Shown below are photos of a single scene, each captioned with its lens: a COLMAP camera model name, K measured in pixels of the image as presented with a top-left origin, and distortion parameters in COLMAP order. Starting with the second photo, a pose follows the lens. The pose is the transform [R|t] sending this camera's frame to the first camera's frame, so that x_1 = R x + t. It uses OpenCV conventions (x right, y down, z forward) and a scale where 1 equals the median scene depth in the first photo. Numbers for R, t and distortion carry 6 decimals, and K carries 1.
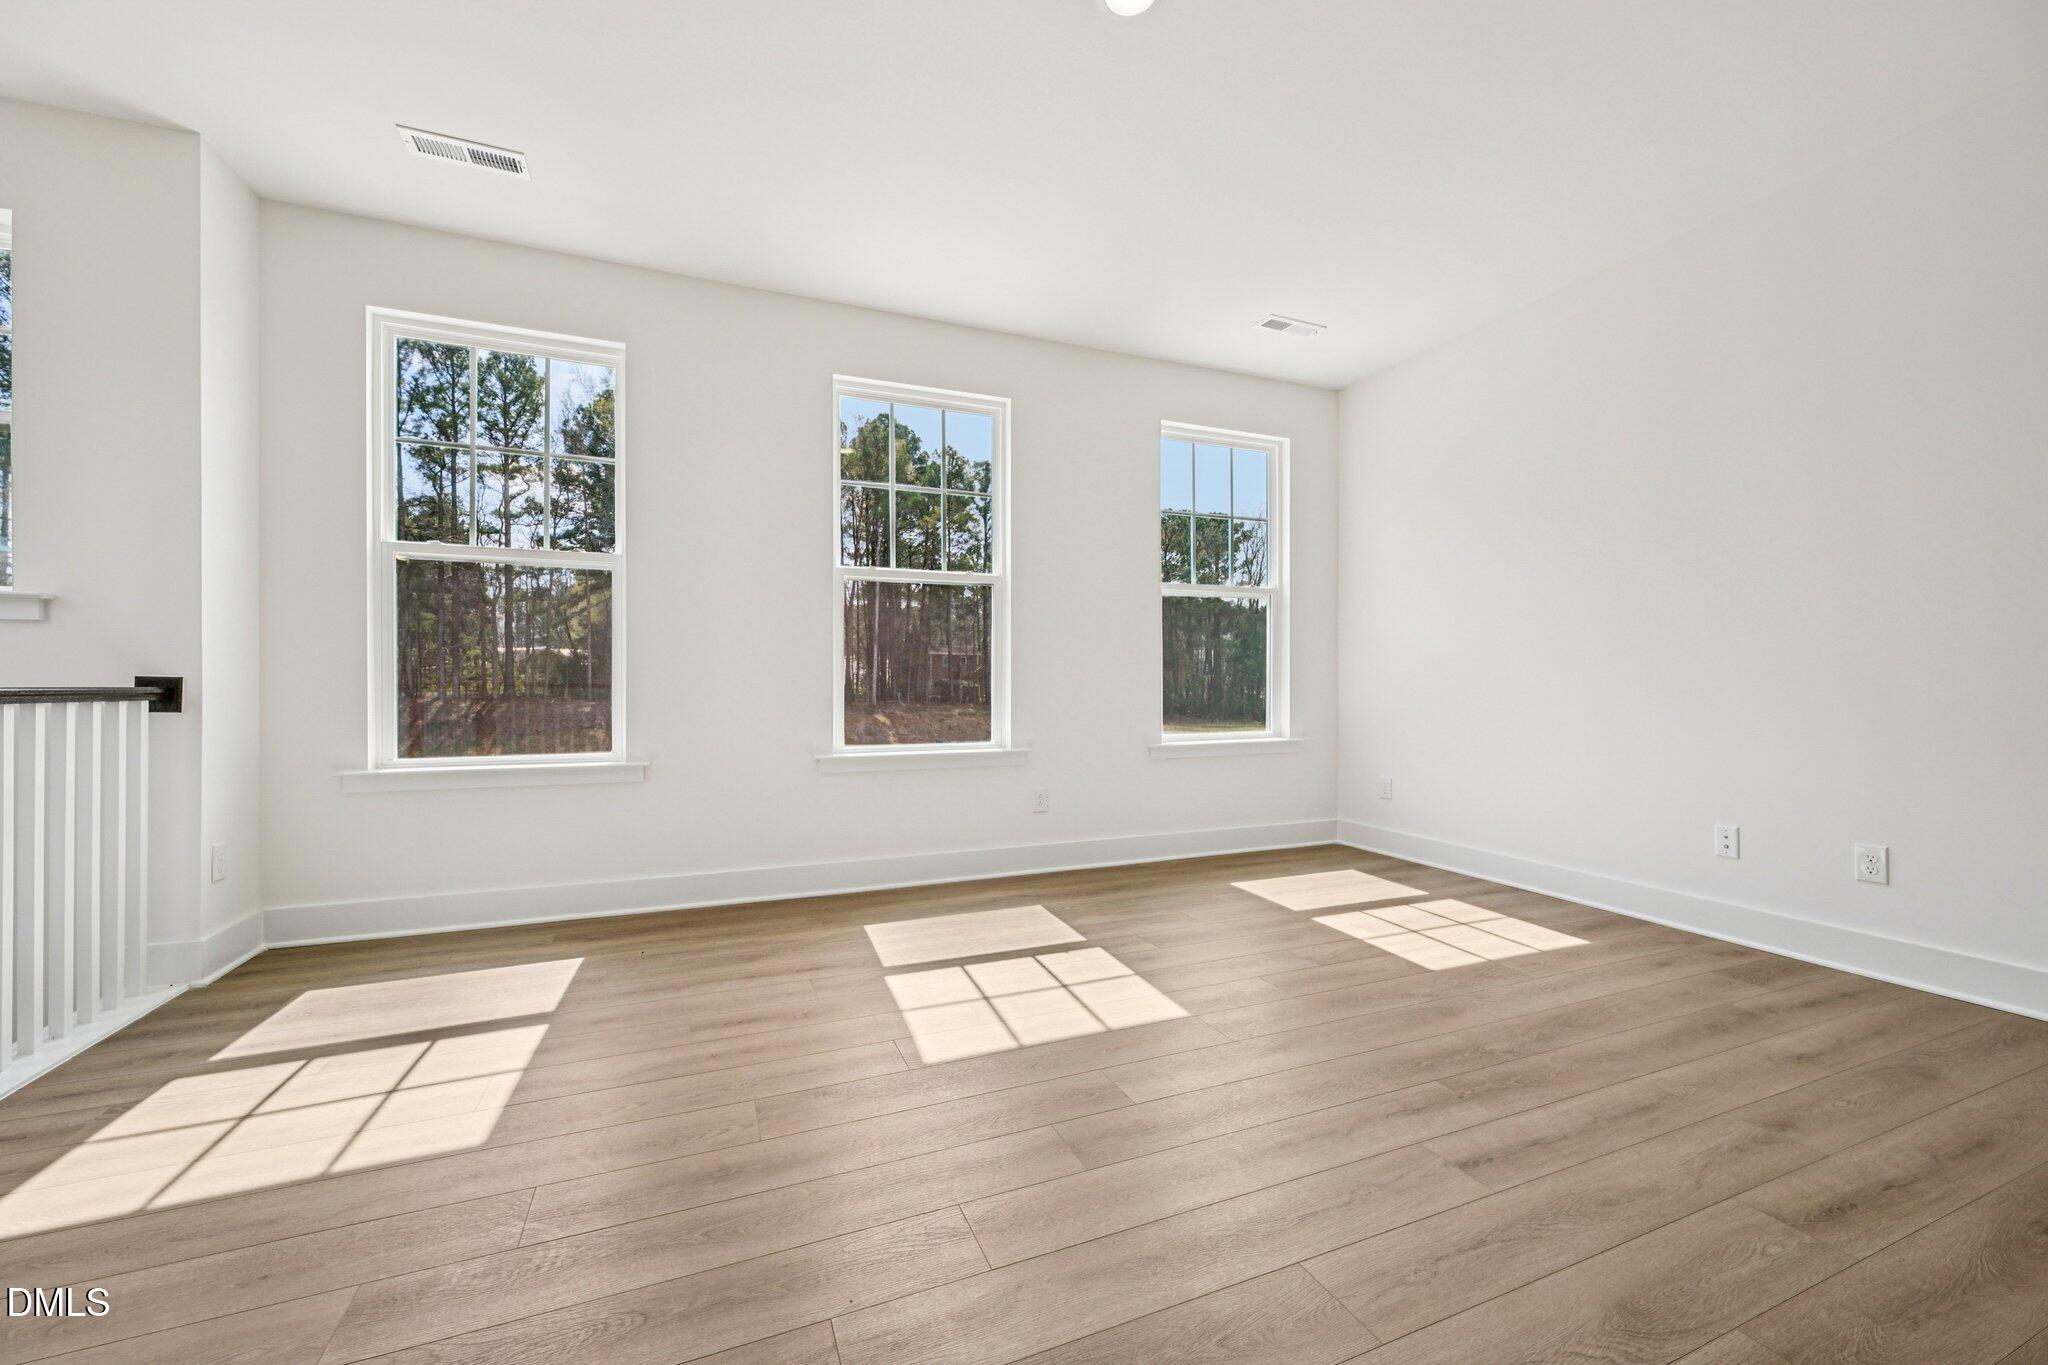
lens RADIAL K [[801.1, 0, 1015.4], [0, 801.1, 681.2], [0, 0, 1]] dist [0.003954, -0.000784]
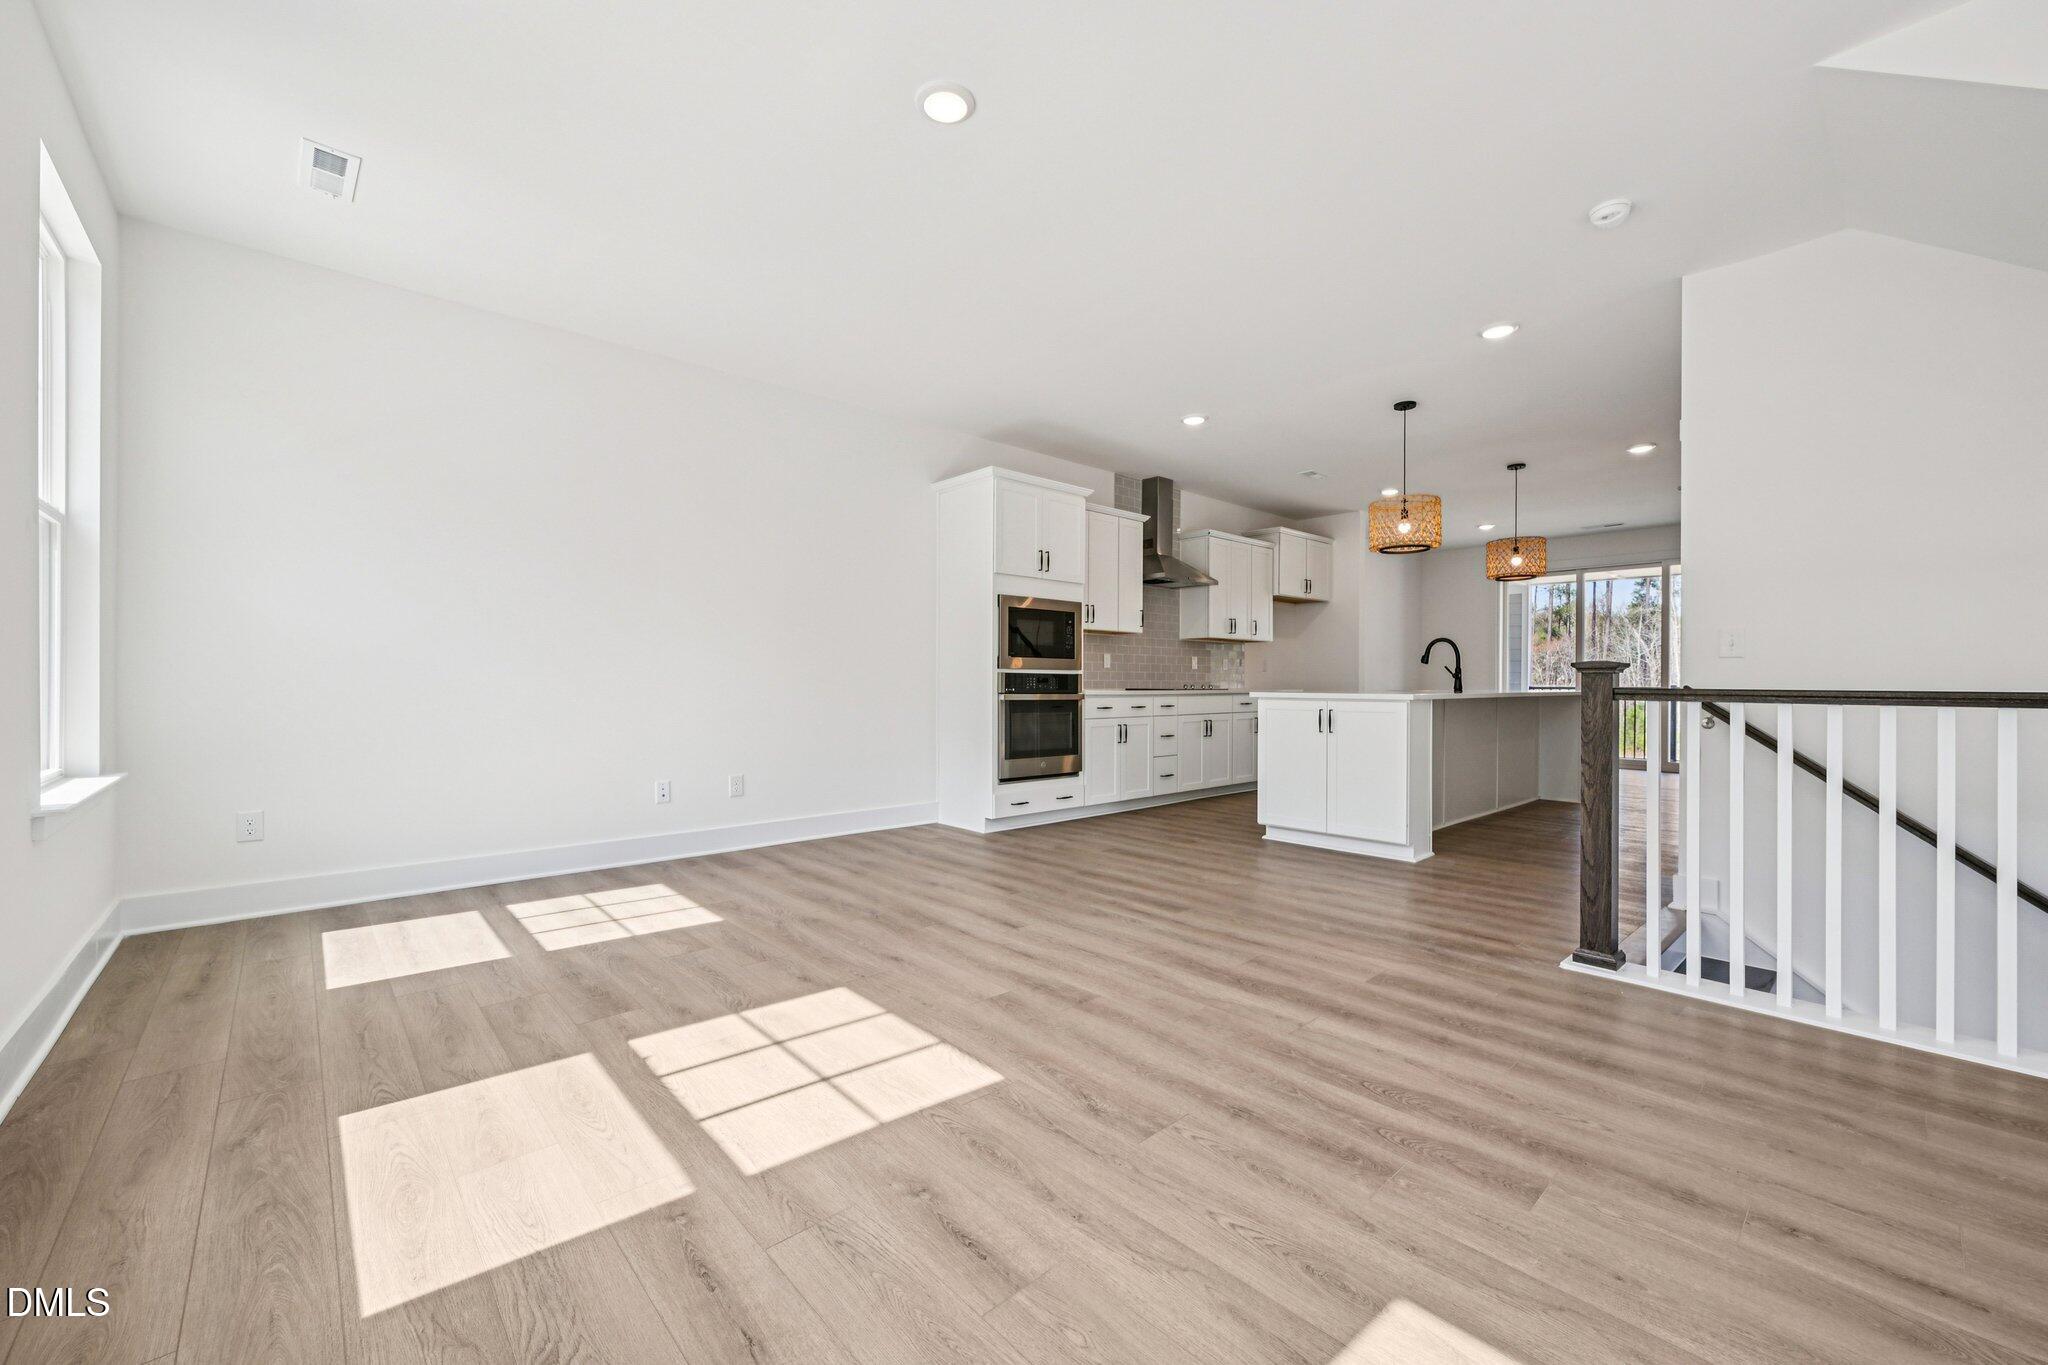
lens RADIAL K [[801.1, 0, 1035.3], [0, 801.1, 685.8], [0, 0, 1]] dist [0.003954, -0.000784]
pose [[-0.349233, -0.004783, 0.937024, -0.756229], [-0.003782, 0.999986, 0.003695, 0.001231], [-0.937028, -0.002253, -0.349246, 0.953744]]
